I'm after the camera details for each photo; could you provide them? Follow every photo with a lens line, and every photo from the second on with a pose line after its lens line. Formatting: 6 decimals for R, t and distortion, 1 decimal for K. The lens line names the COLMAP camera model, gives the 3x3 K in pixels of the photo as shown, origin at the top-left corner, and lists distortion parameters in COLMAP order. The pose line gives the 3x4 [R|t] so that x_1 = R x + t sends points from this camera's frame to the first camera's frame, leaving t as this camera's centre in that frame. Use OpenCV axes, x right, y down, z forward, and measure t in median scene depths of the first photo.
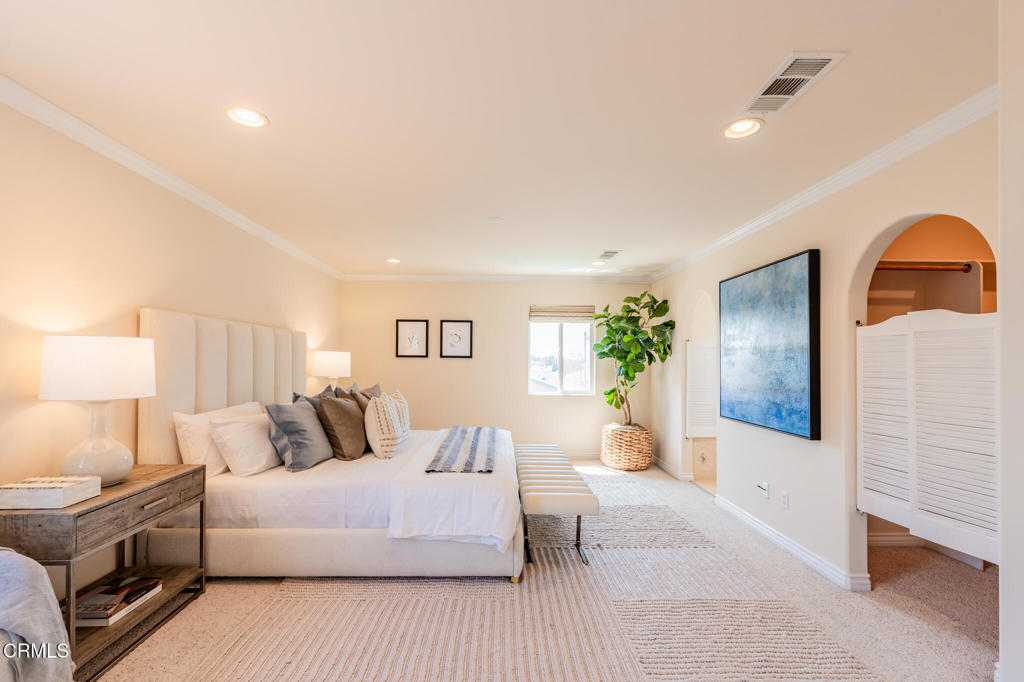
lens RADIAL K [[447.8, 0, 499.5], [0, 447.8, 353.7], [0, 0, 1]] dist [0.000588, 0.000177]
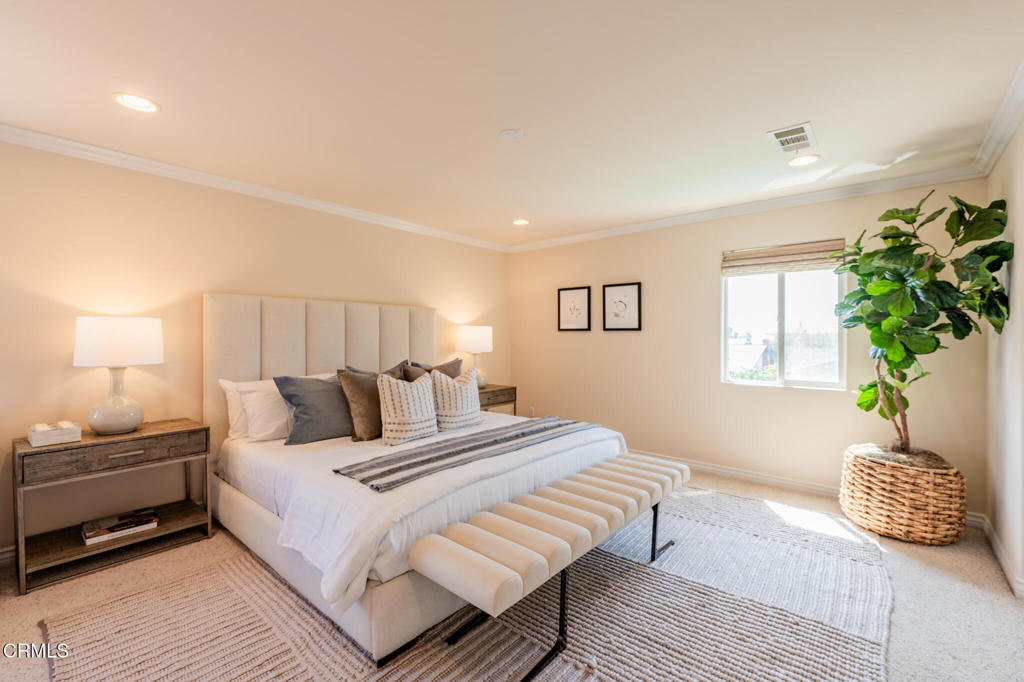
lens RADIAL K [[435.1, 0, 496.4], [0, 435.1, 336.9], [0, 0, 1]] dist [-0.000444, -0.000058]
pose [[0.744599, -0.006029, -0.667484, 0.474466], [0.016829, 0.999811, 0.009743, 0.016799], [0.667299, -0.018487, 0.744560, 0.511605]]
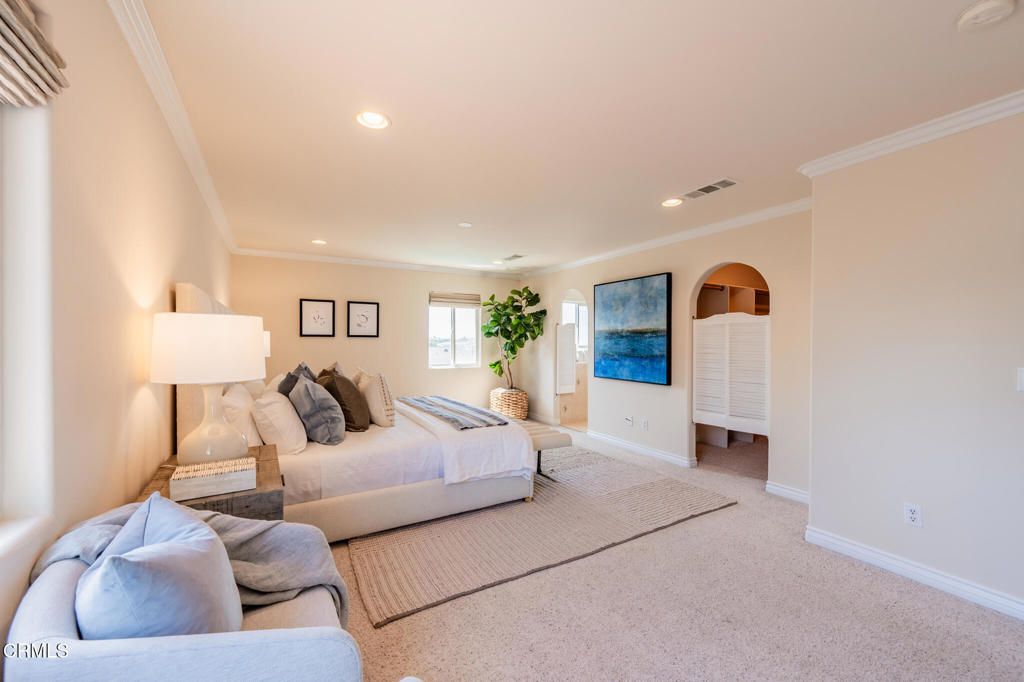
lens RADIAL K [[404.0, 0, 512.0], [0, 404.0, 341.0], [0, 0, 1]] dist [0.000330, -0.000054]
pose [[0.871661, -0.005727, 0.490077, -0.486162], [-0.004035, 0.999814, 0.018859, -0.001827], [-0.490094, -0.018416, 0.871475, -0.032480]]
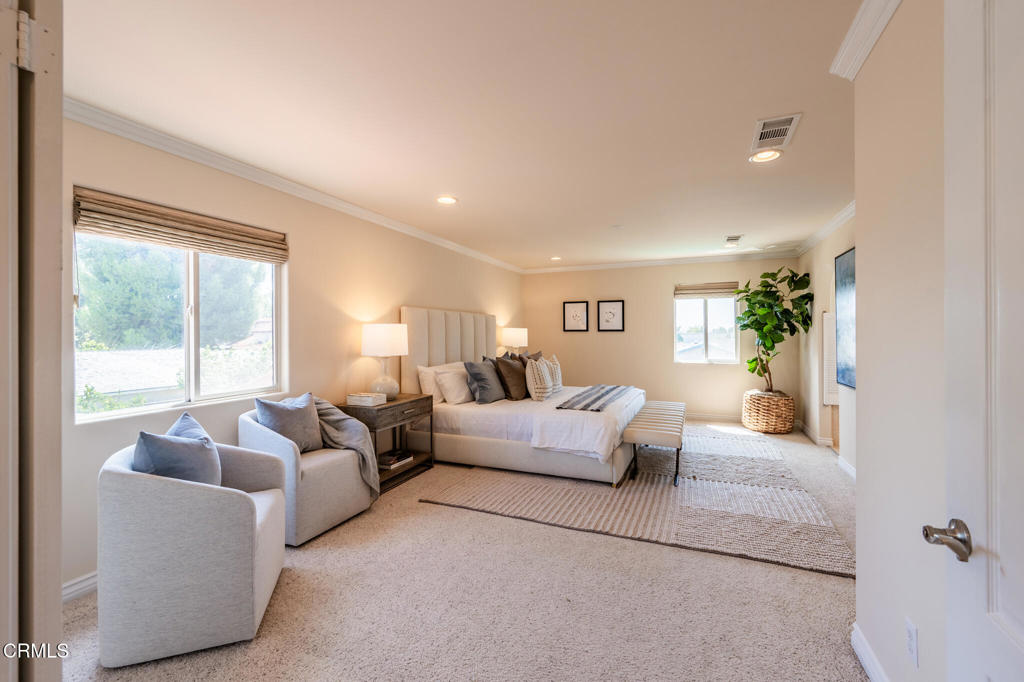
lens RADIAL K [[419.5, 0, 519.0], [0, 419.5, 330.2], [0, 0, 1]] dist [0.000608, -0.000124]
pose [[0.919122, -0.014286, -0.393713, 0.230728], [0.017196, 0.999845, 0.003864, -0.004228], [0.393596, -0.010322, 0.919225, -0.282437]]
